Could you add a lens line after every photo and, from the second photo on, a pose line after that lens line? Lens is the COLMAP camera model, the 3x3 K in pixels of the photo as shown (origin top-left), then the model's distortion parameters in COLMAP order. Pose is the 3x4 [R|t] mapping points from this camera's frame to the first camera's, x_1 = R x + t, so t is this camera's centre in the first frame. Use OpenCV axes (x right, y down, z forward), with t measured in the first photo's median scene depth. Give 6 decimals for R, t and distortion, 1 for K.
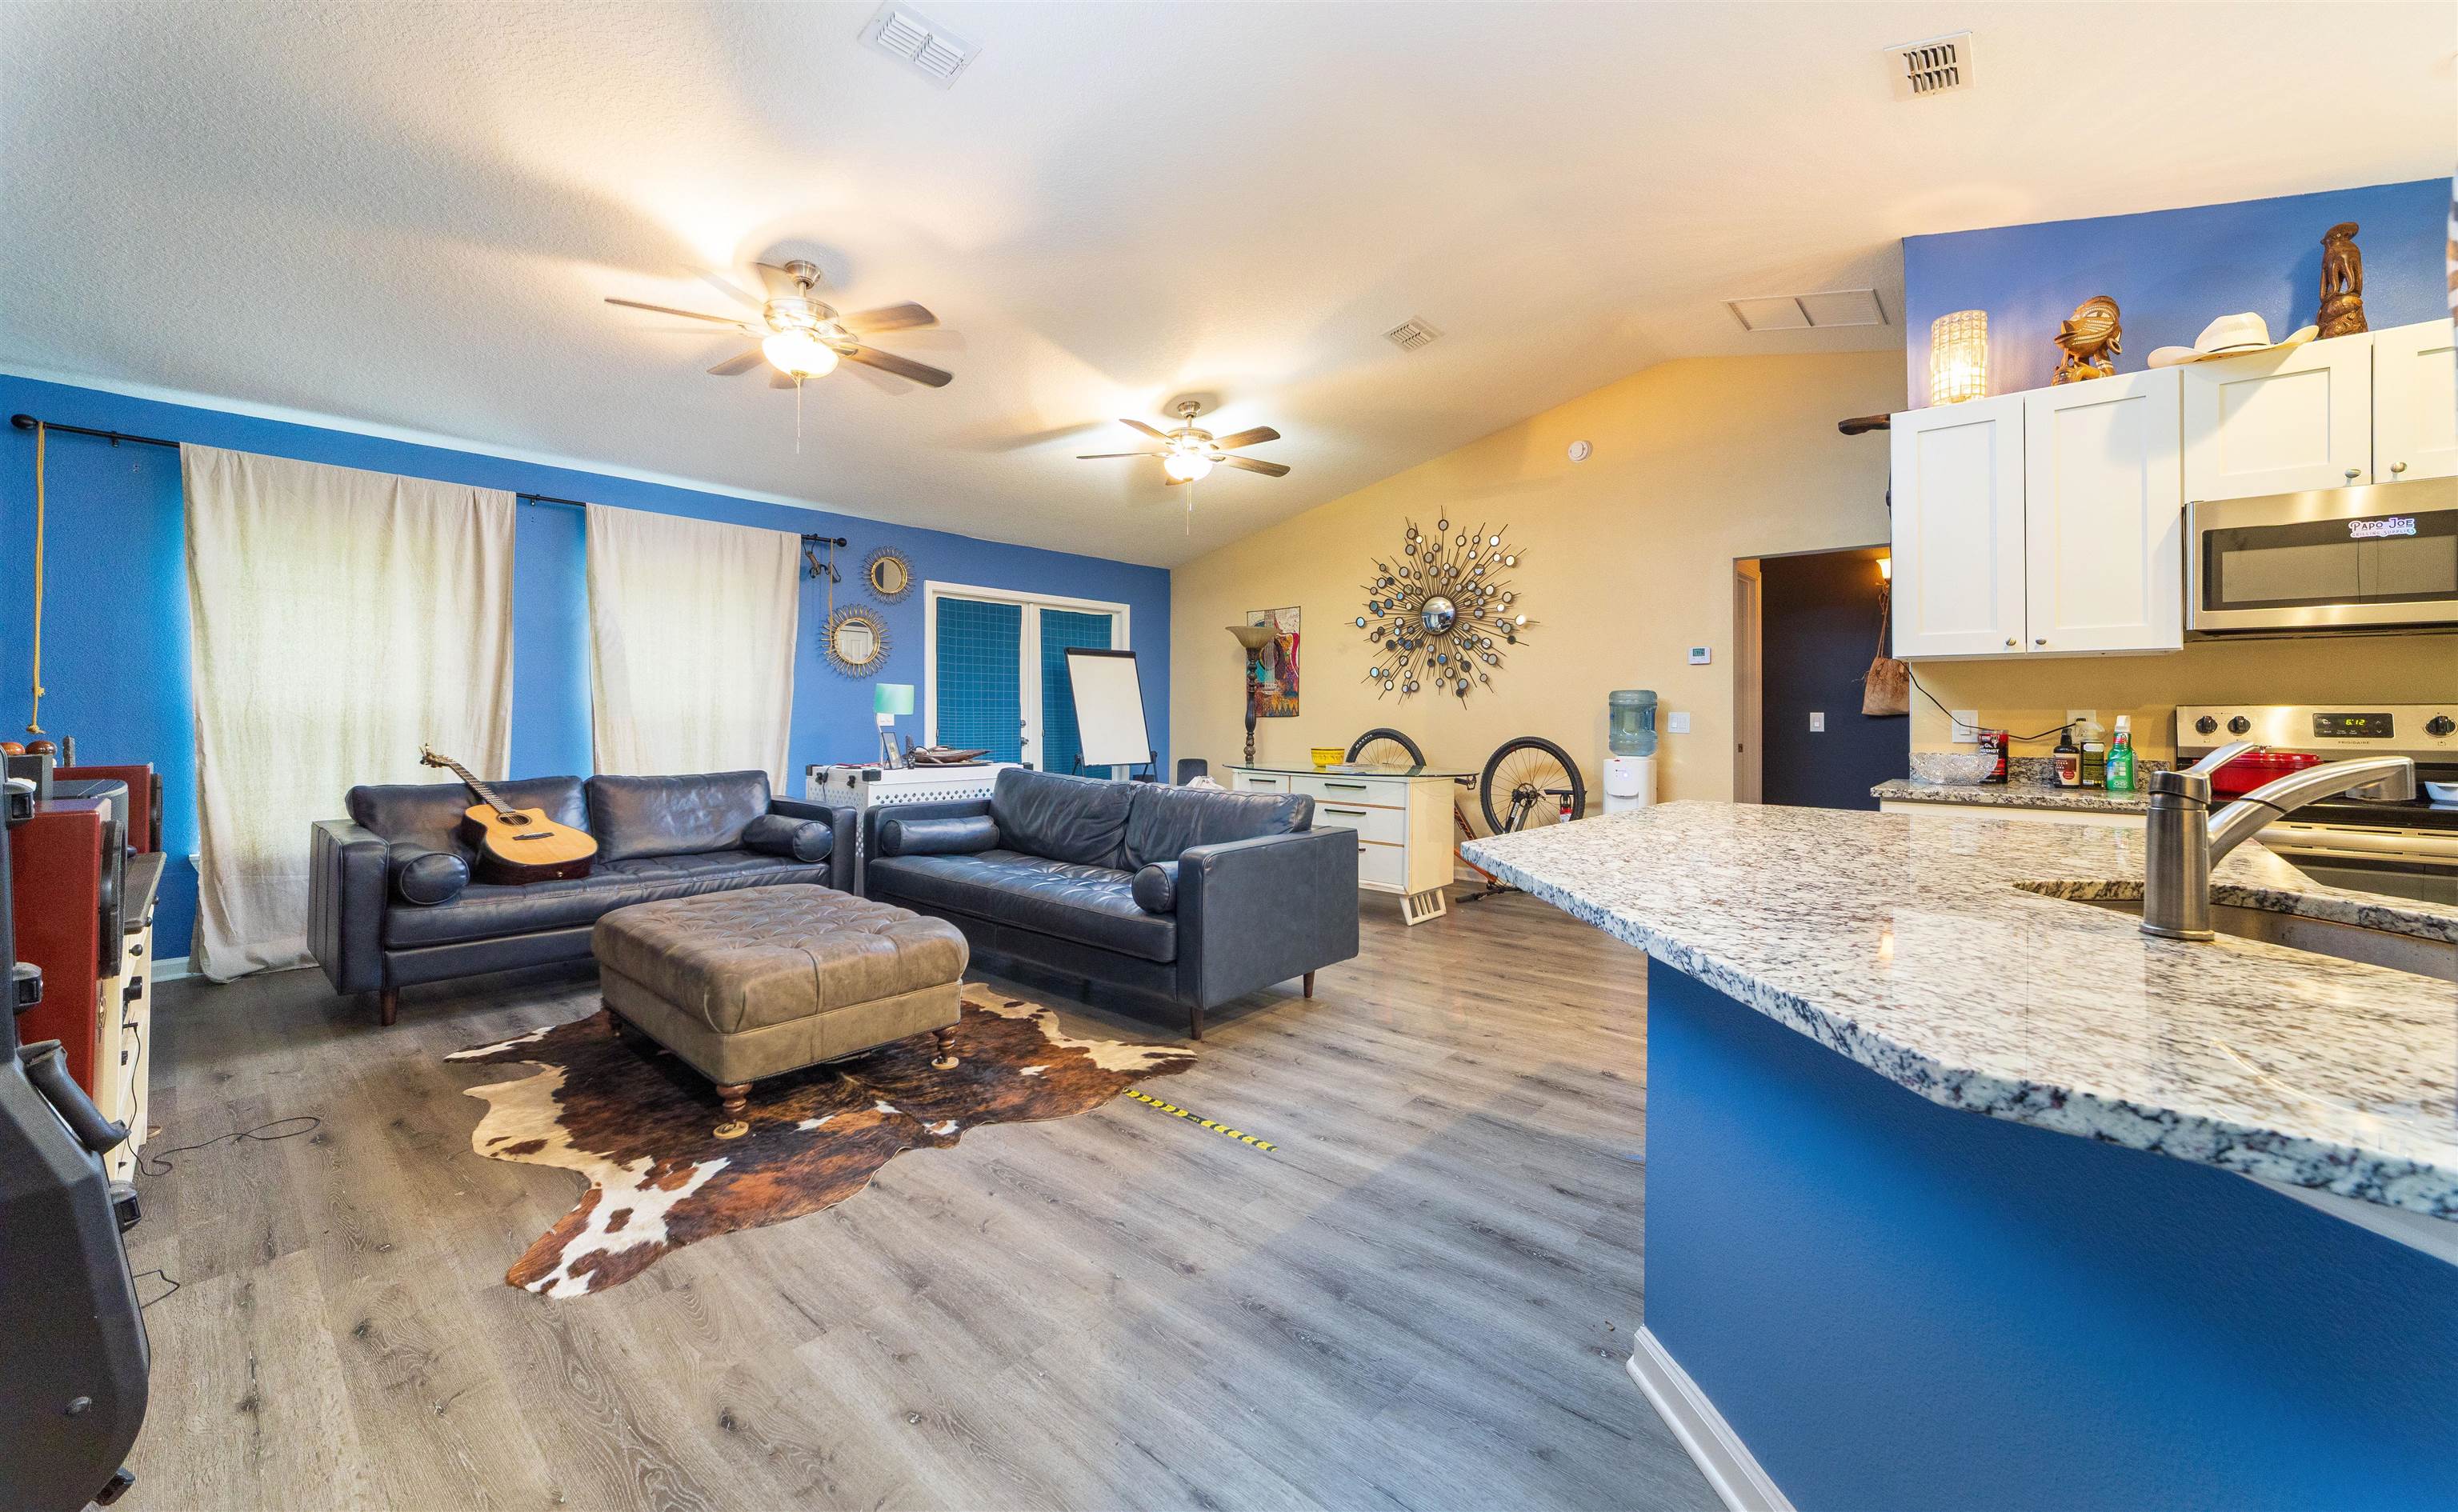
lens RADIAL K [[940.1, 0, 1232.5], [0, 940.1, 696.0], [0, 0, 1]] dist [-0.002634, 0.000212]
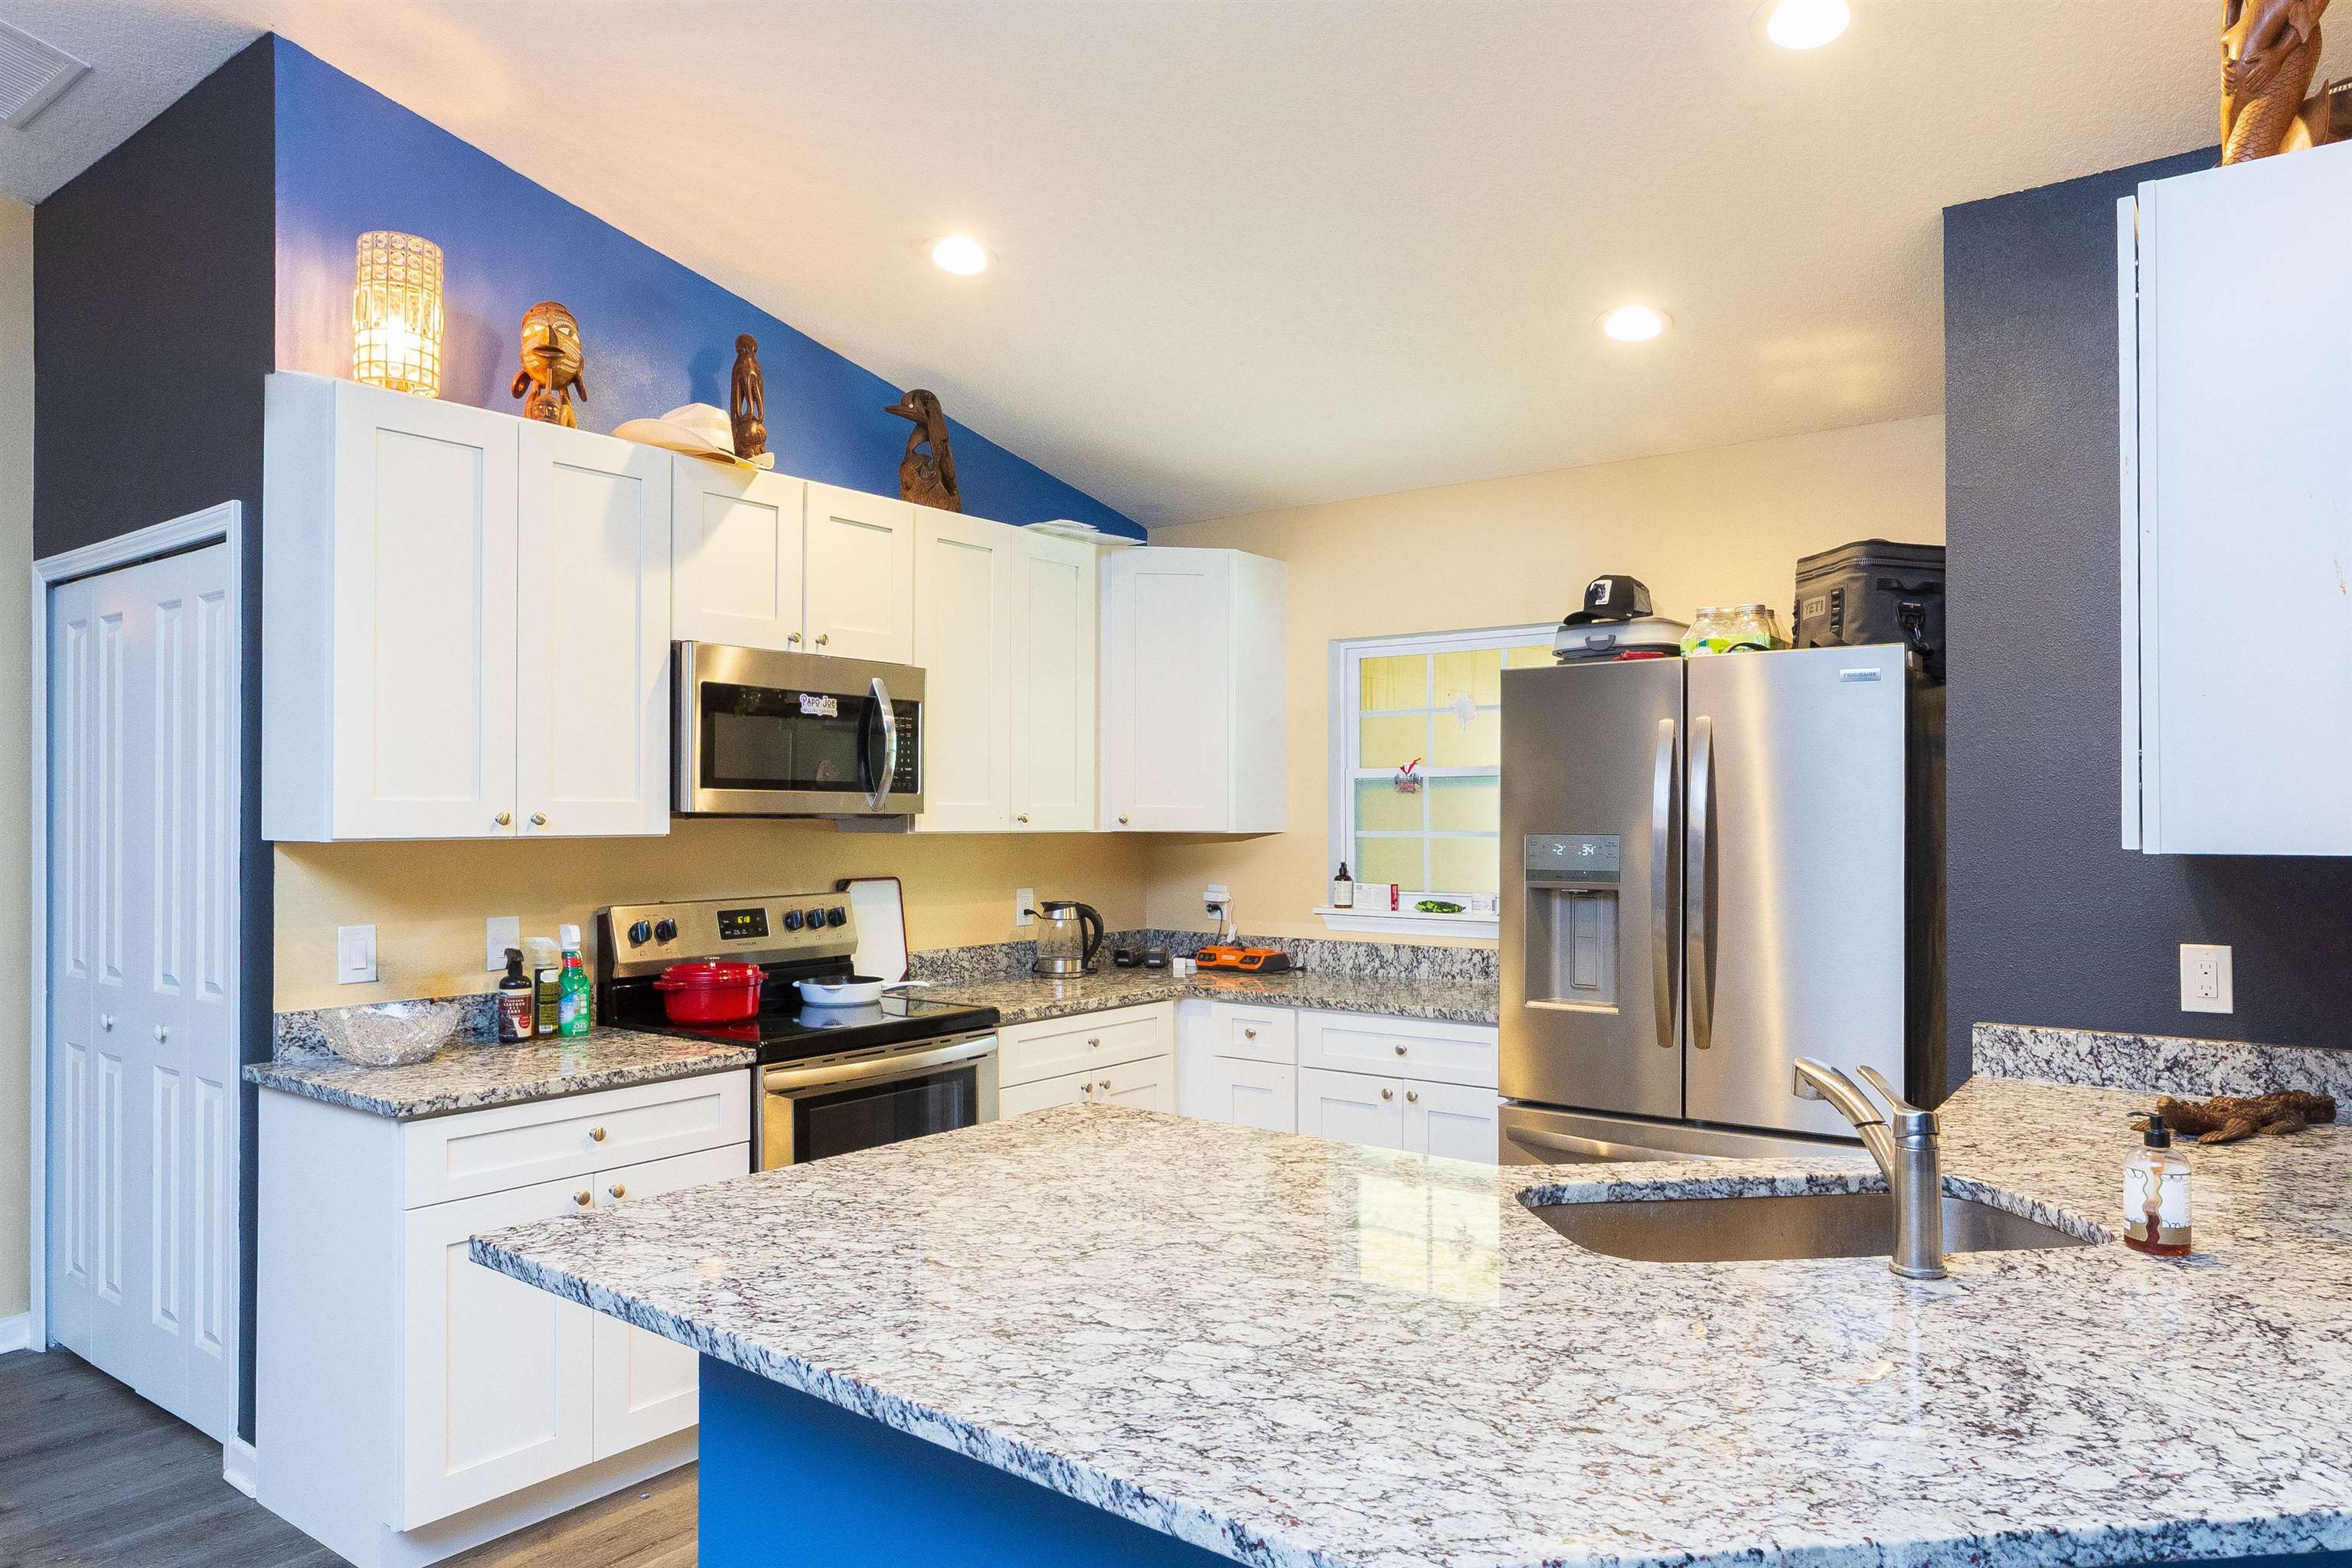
lens RADIAL K [[1495.3, 0, 1180.1], [0, 1495.3, 807.0], [0, 0, 1]] dist [-0.016965, 0.007615]
pose [[-0.068638, 0.000017, 0.997642, -0.169684], [-0.019400, 0.999811, -0.001351, -0.070955], [-0.997453, -0.019447, -0.068624, 0.608078]]
